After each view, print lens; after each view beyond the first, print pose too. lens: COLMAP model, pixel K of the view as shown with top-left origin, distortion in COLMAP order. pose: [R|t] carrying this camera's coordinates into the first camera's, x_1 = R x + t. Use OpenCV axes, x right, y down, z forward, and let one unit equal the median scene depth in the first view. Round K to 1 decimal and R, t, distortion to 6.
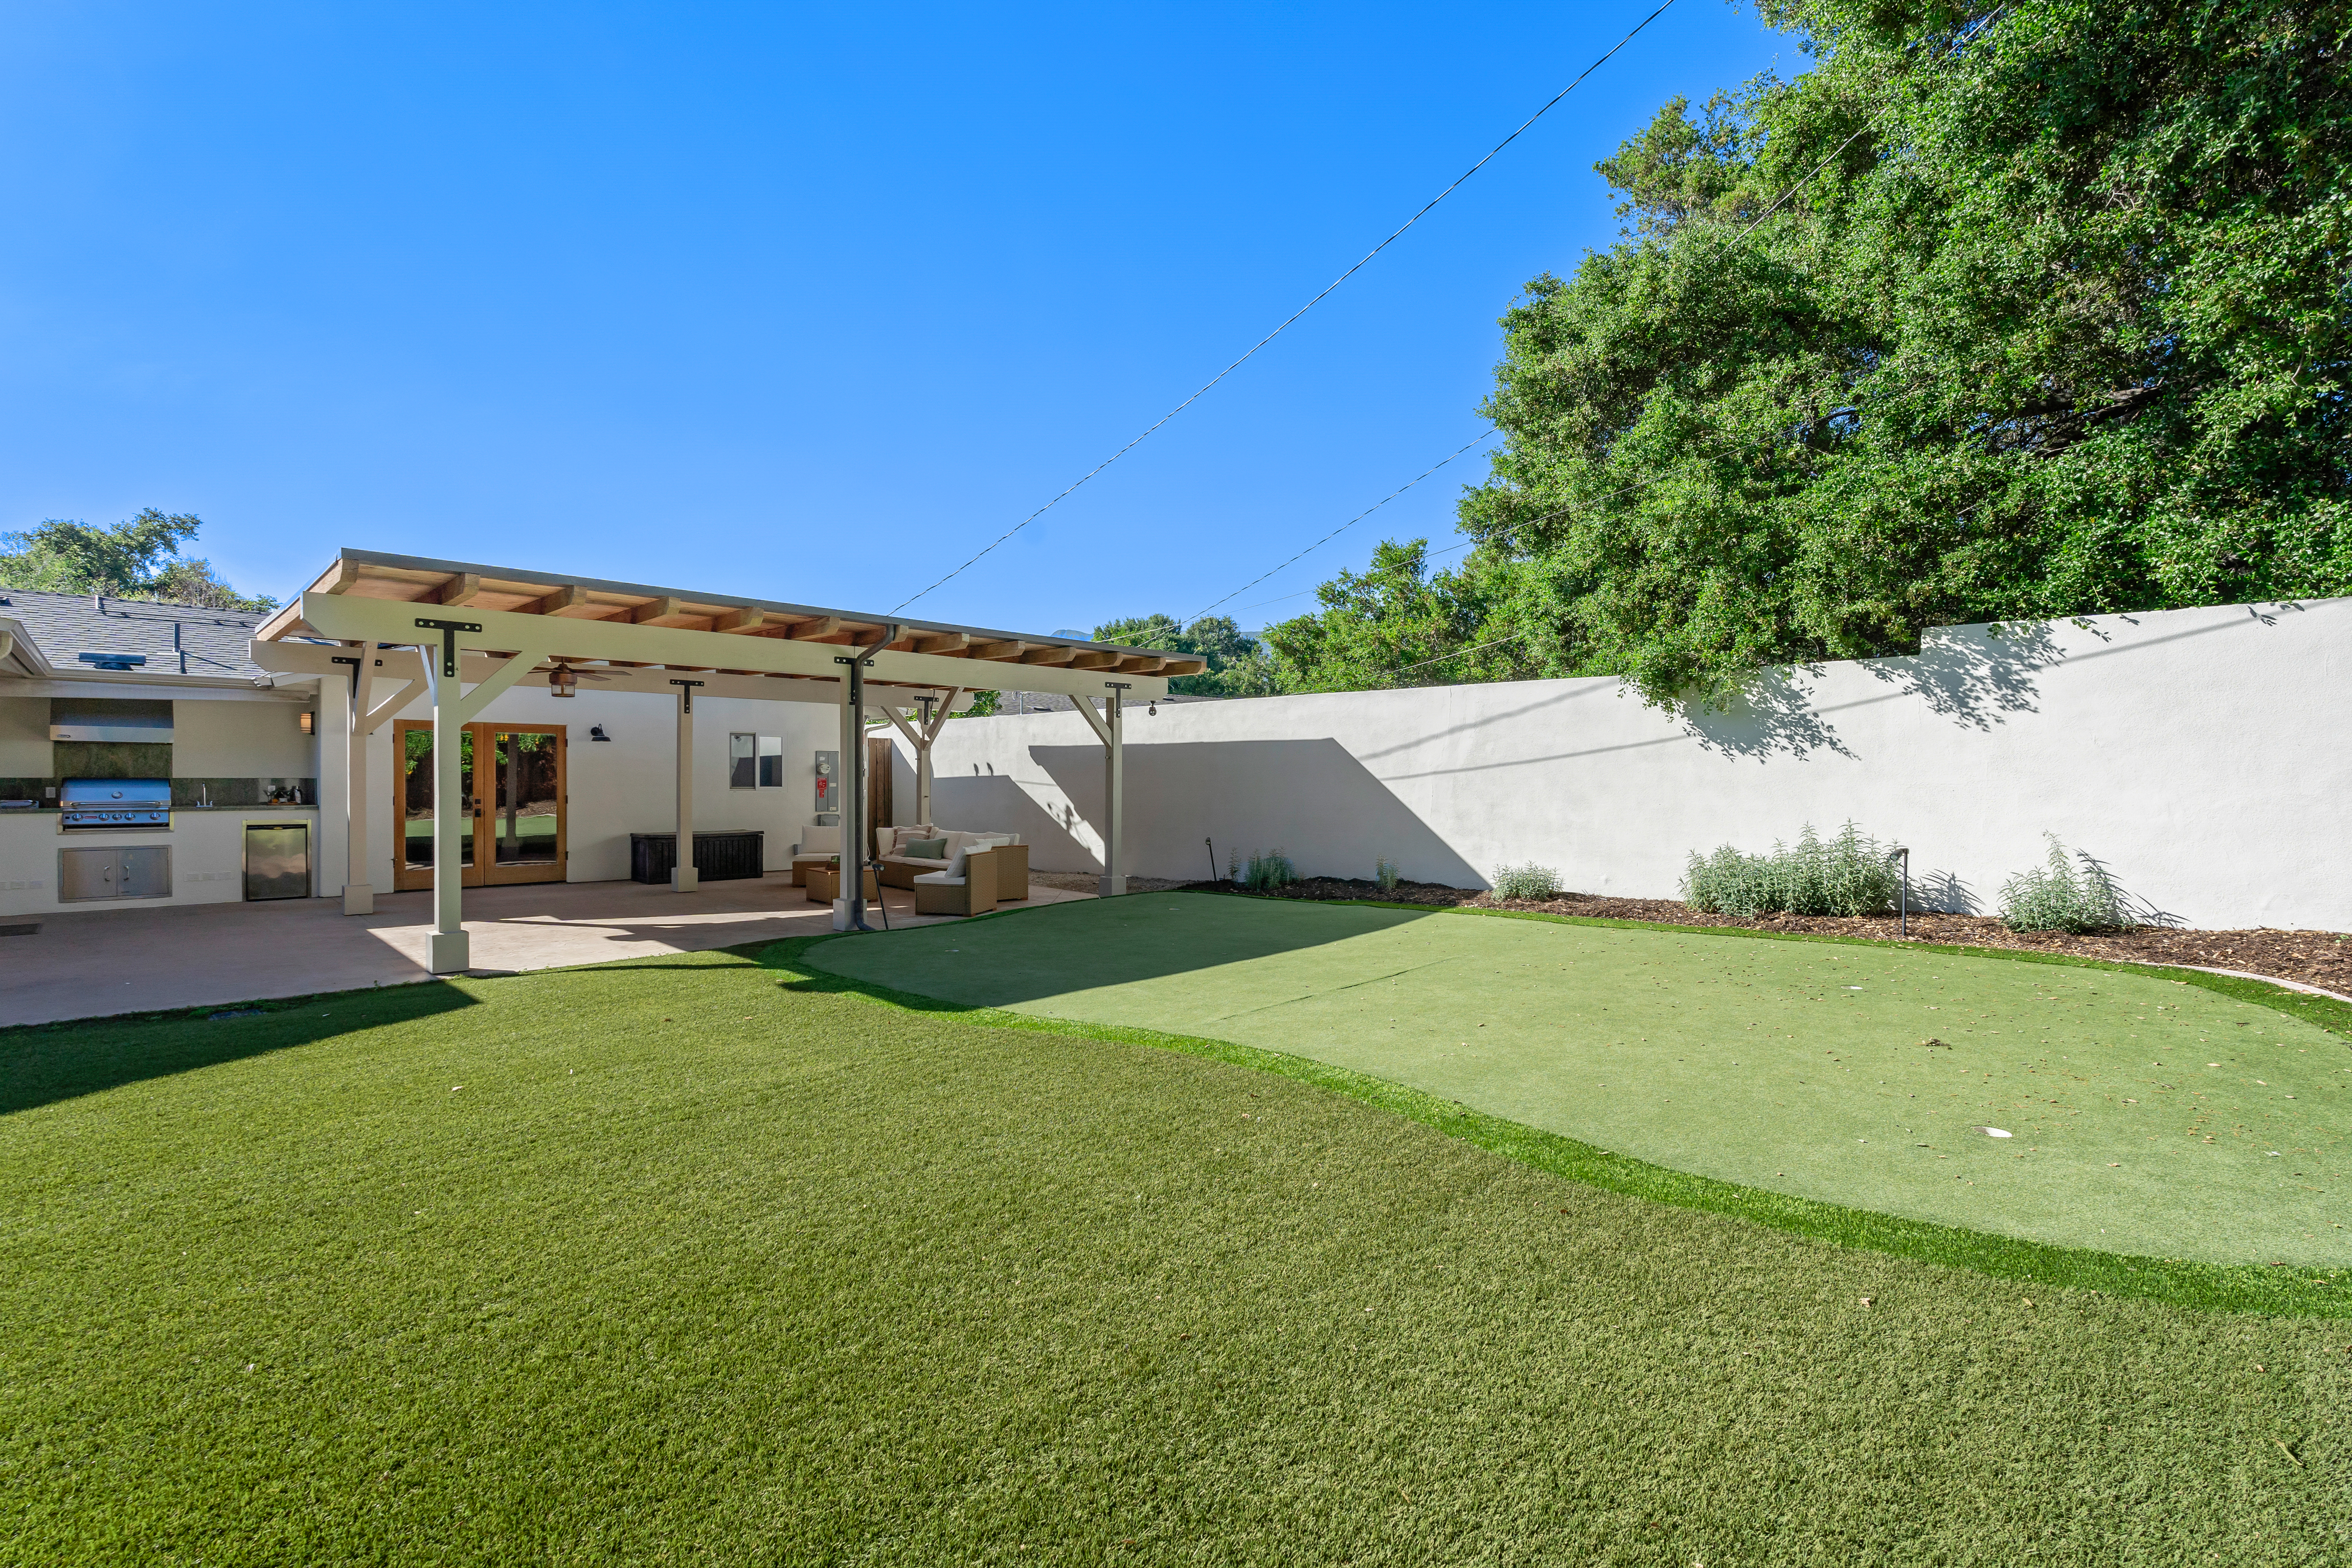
lens RADIAL K [[1052.2, 0, 1172.3], [0, 1052.2, 792.4], [0, 0, 1]] dist [-0.003270, -0.000589]
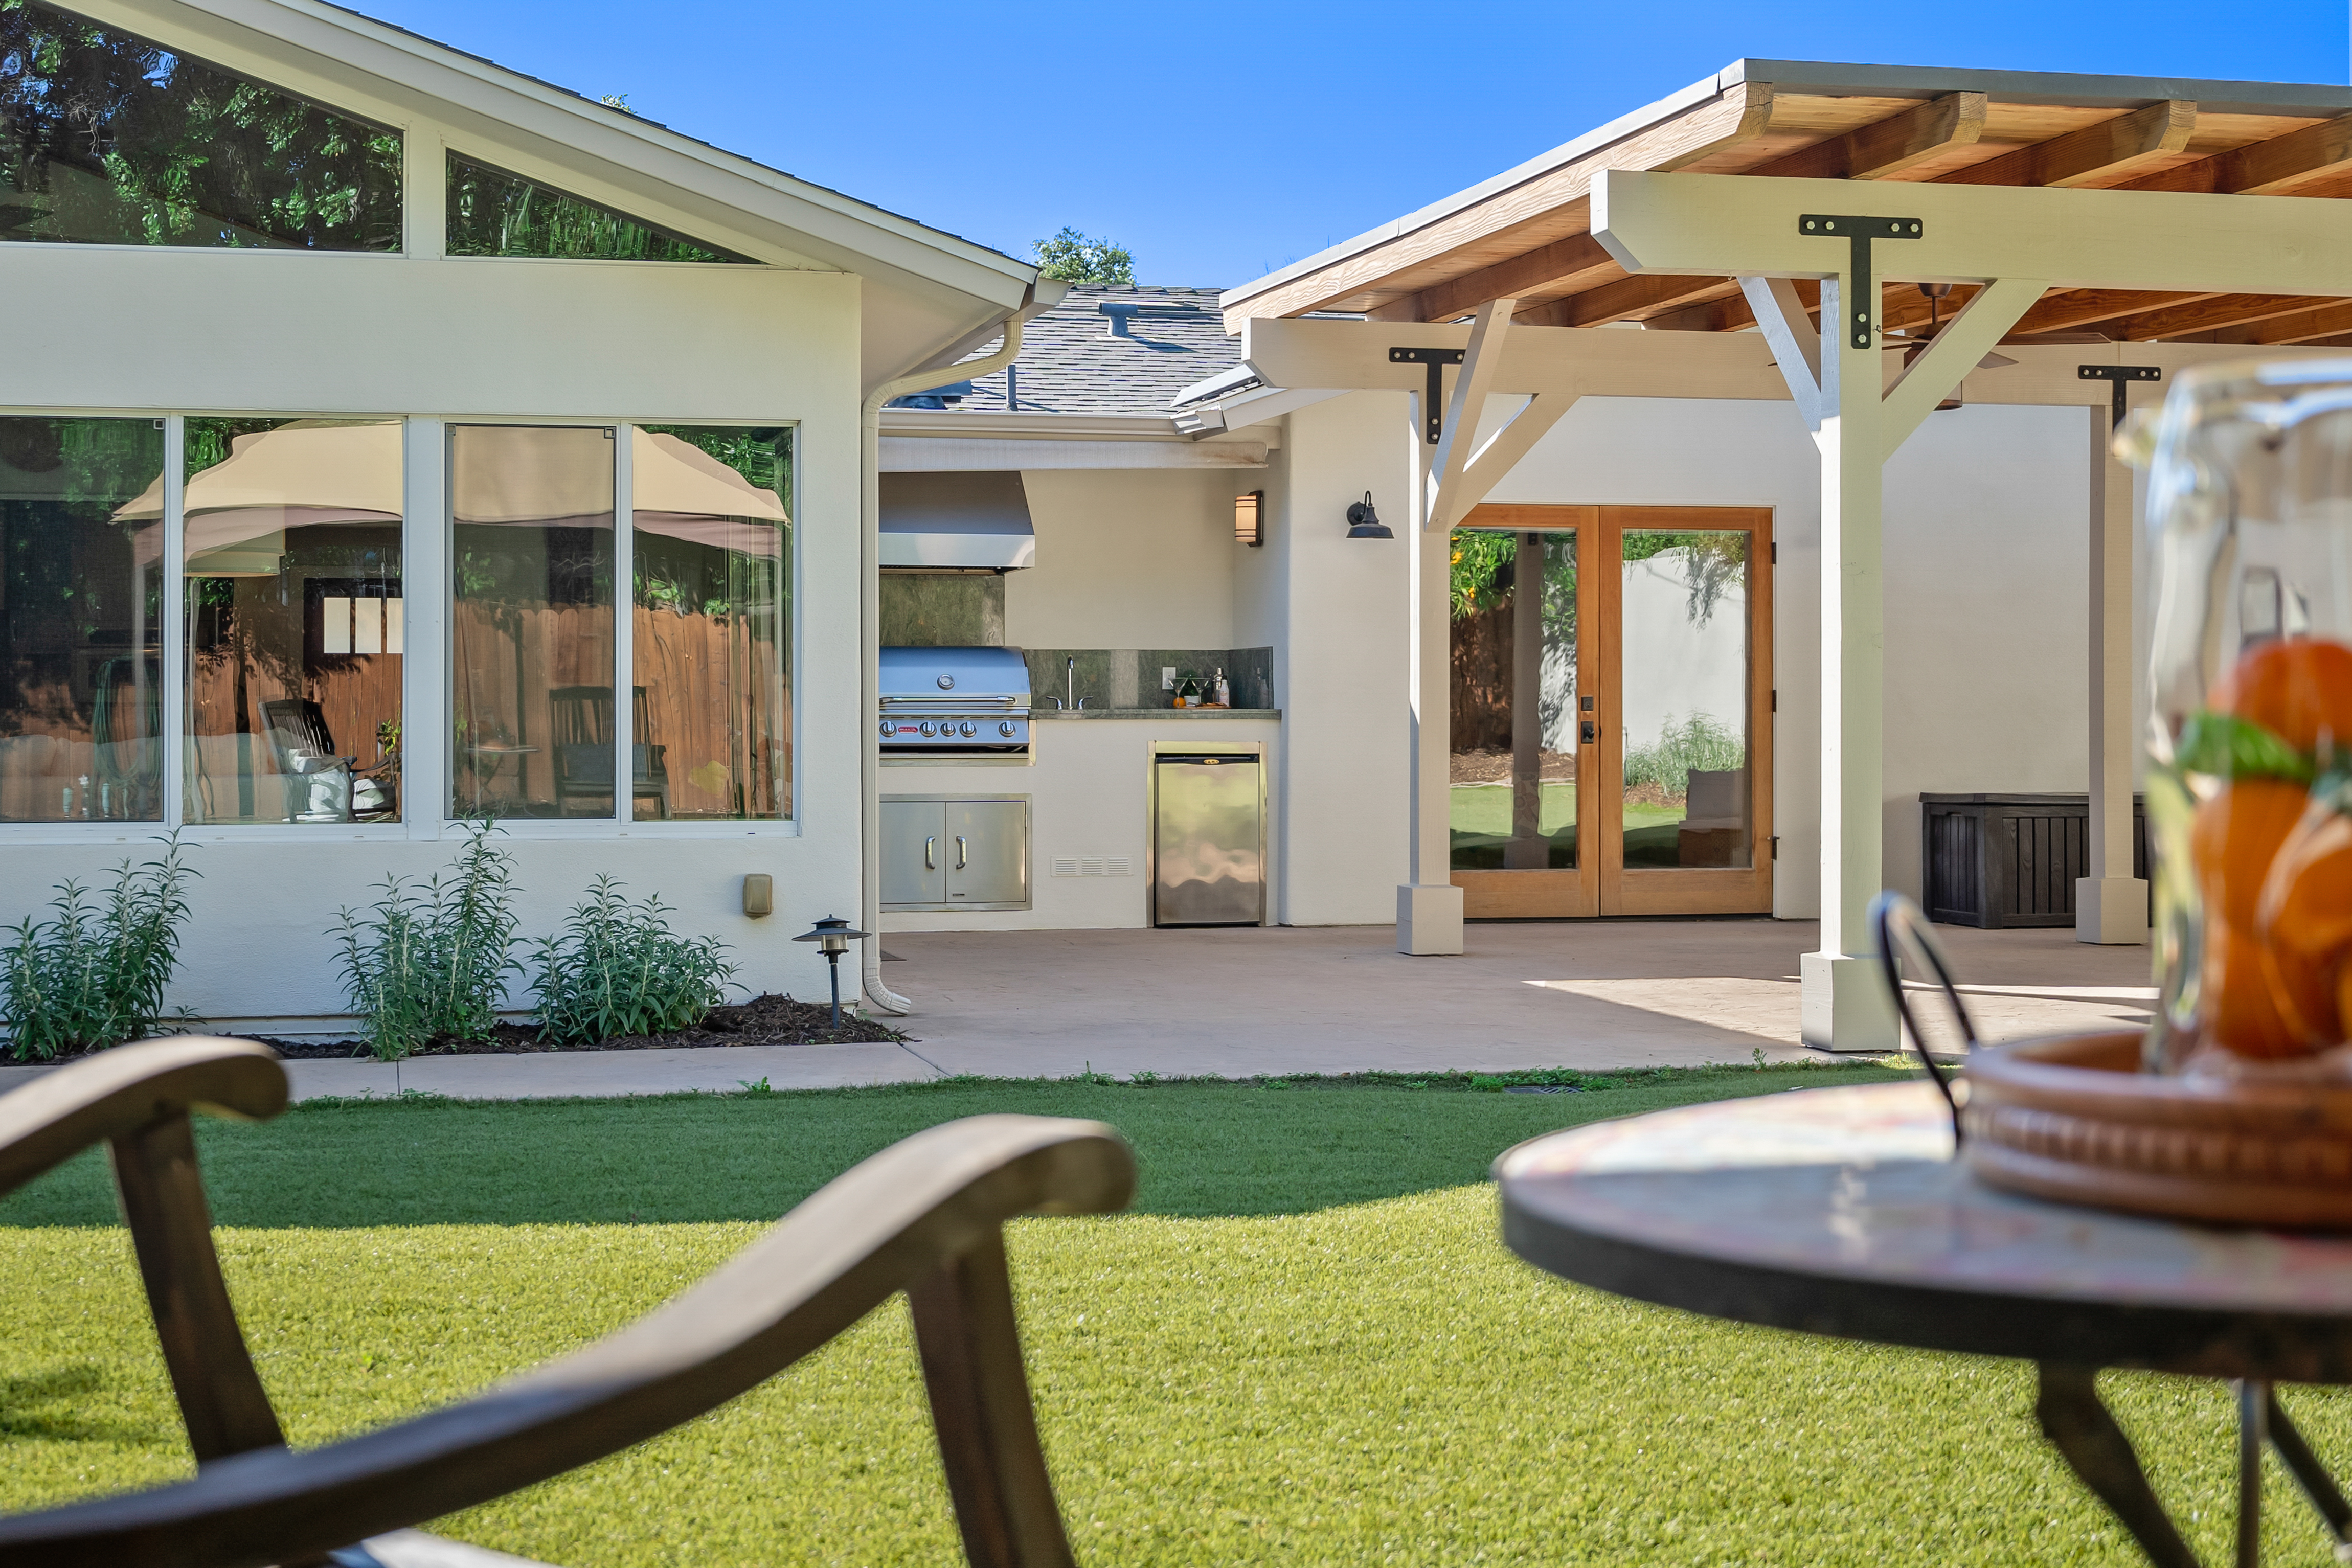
lens RADIAL K [[3362.7, 0, 1176.0], [0, 3362.7, 784.0], [0, 0, 1]] dist [0.008198, -0.019194]
pose [[0.855665, 0.002163, -0.517526, -0.151130], [-0.000921, 0.999996, 0.002657, 0.041526], [0.517530, -0.001797, 0.855663, -0.201733]]
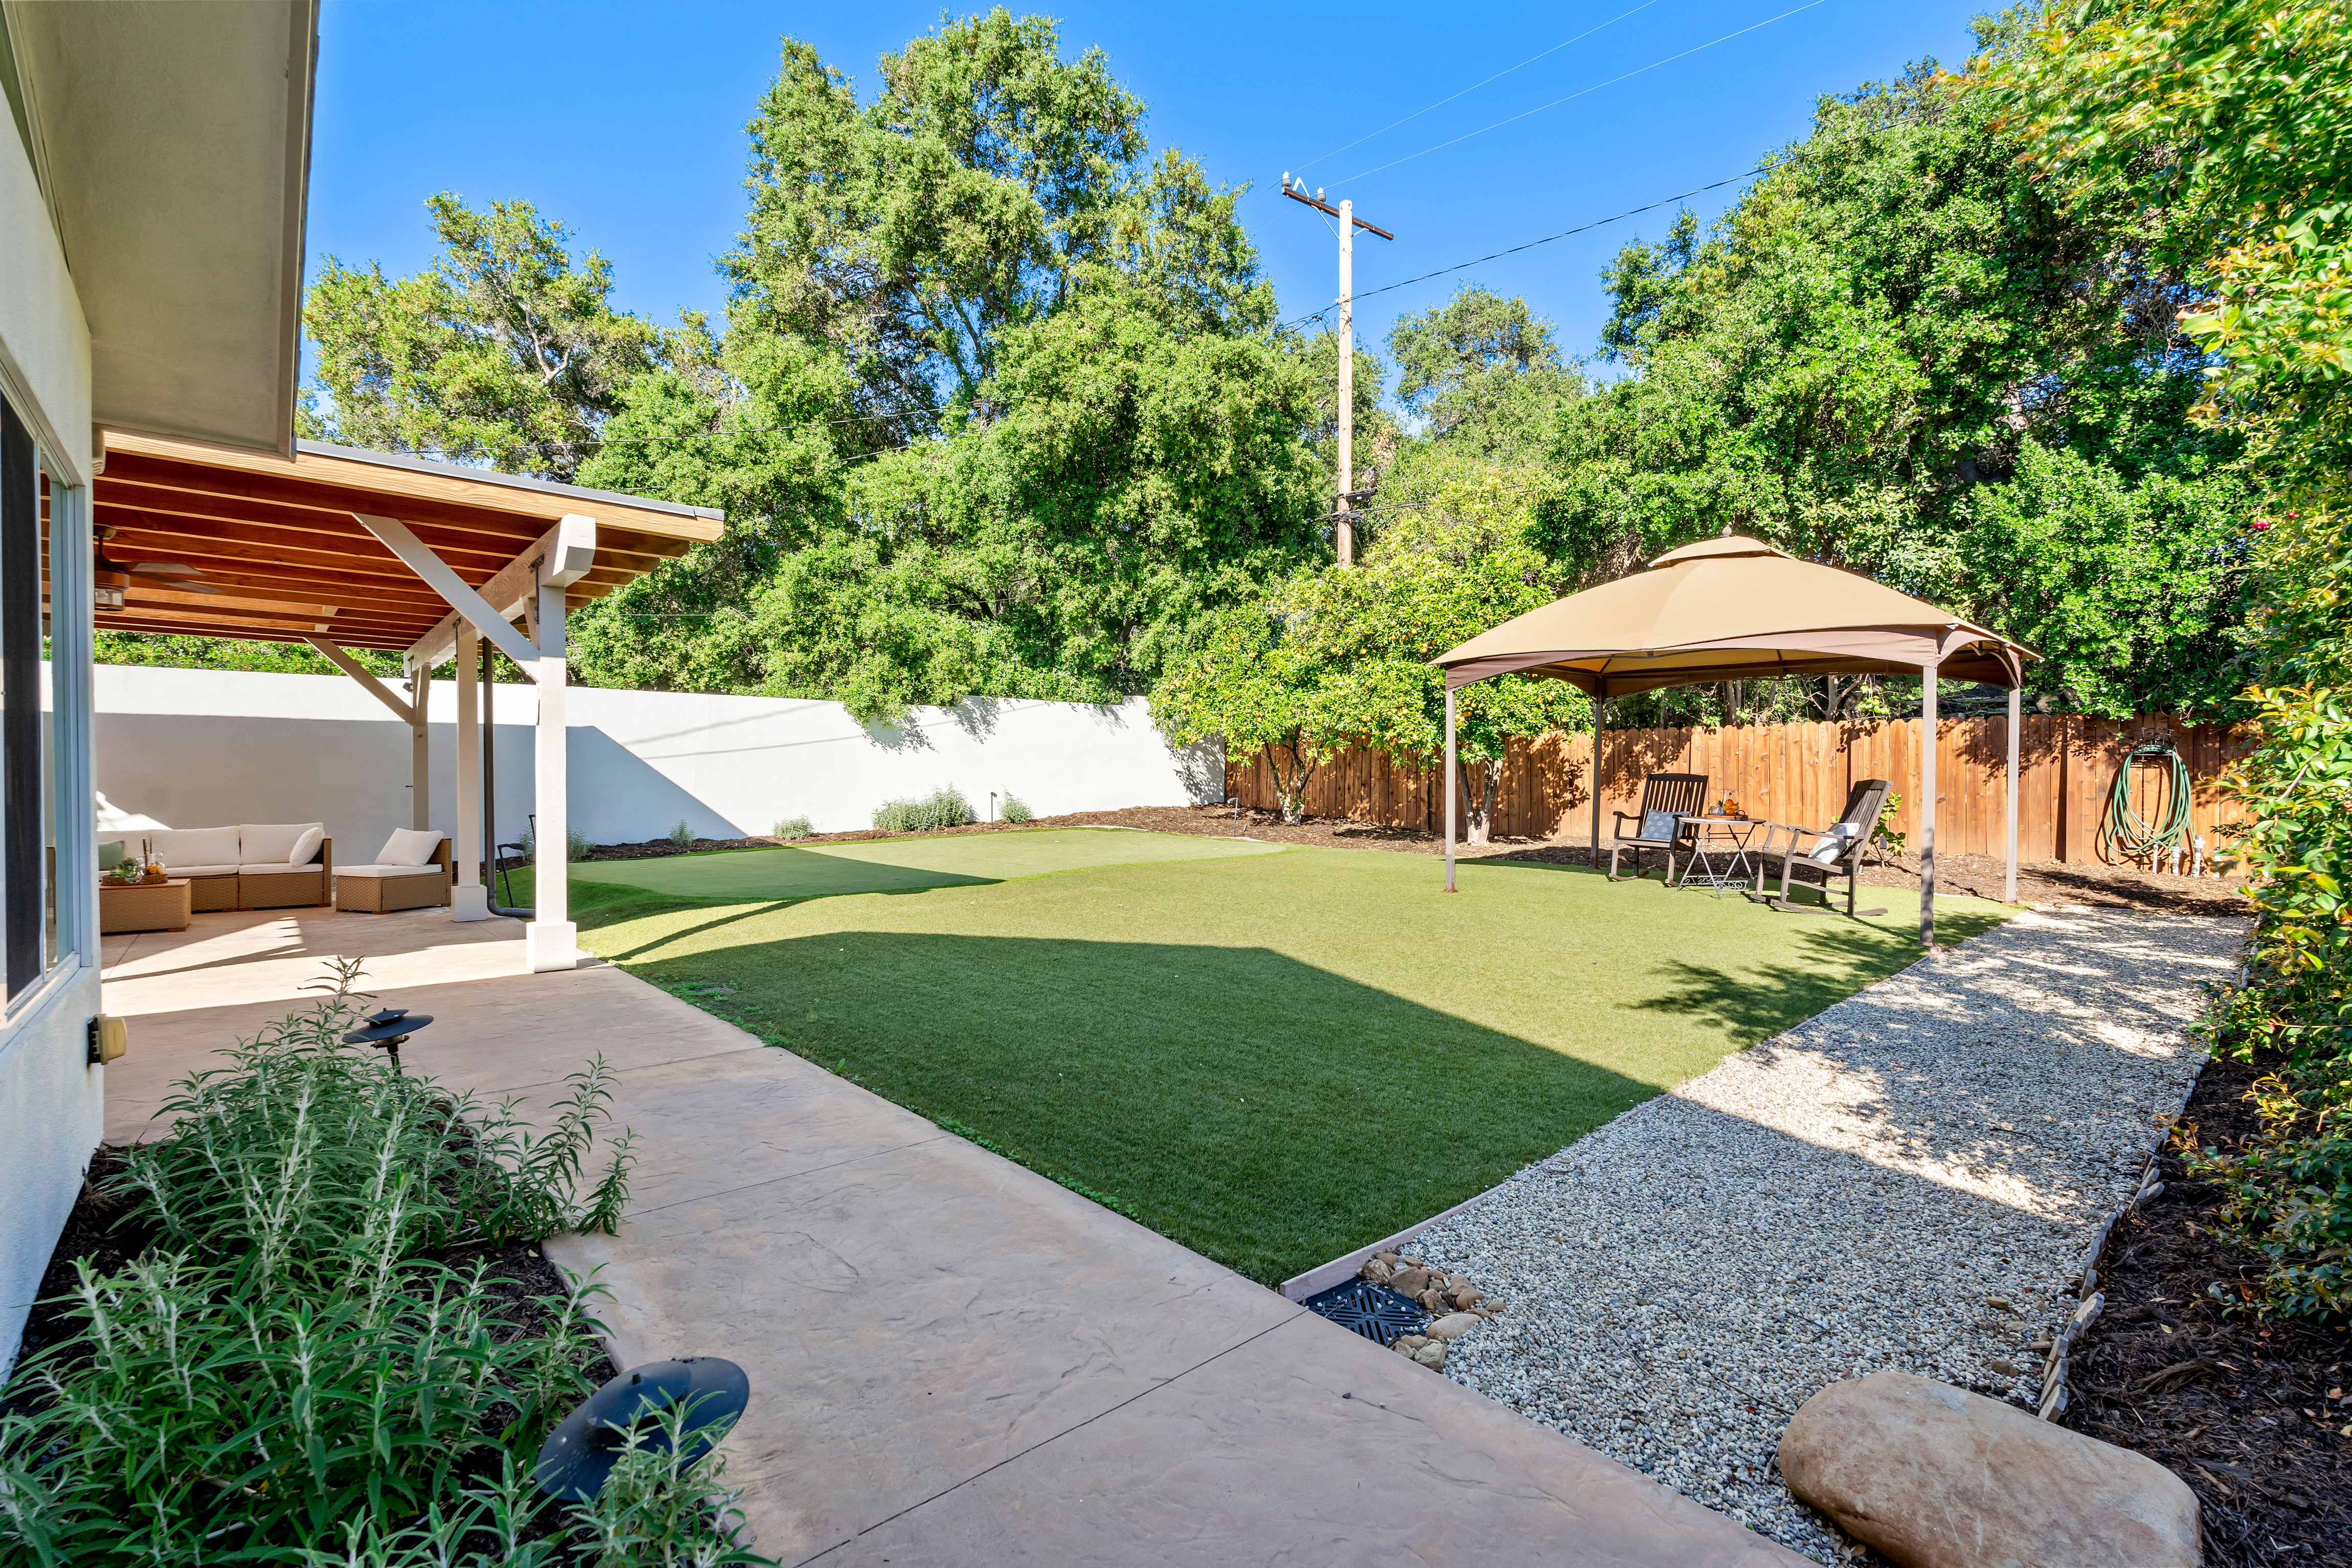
lens RADIAL K [[1039.7, 0, 1176.0], [0, 1039.7, 784.0], [0, 0, 1]] dist [-0.001028, -0.000039]
pose [[0.063976, -0.009627, 0.997905, -1.009880], [0.017764, 0.999806, 0.008507, 0.014977], [-0.997793, 0.017182, 0.064134, 0.286394]]
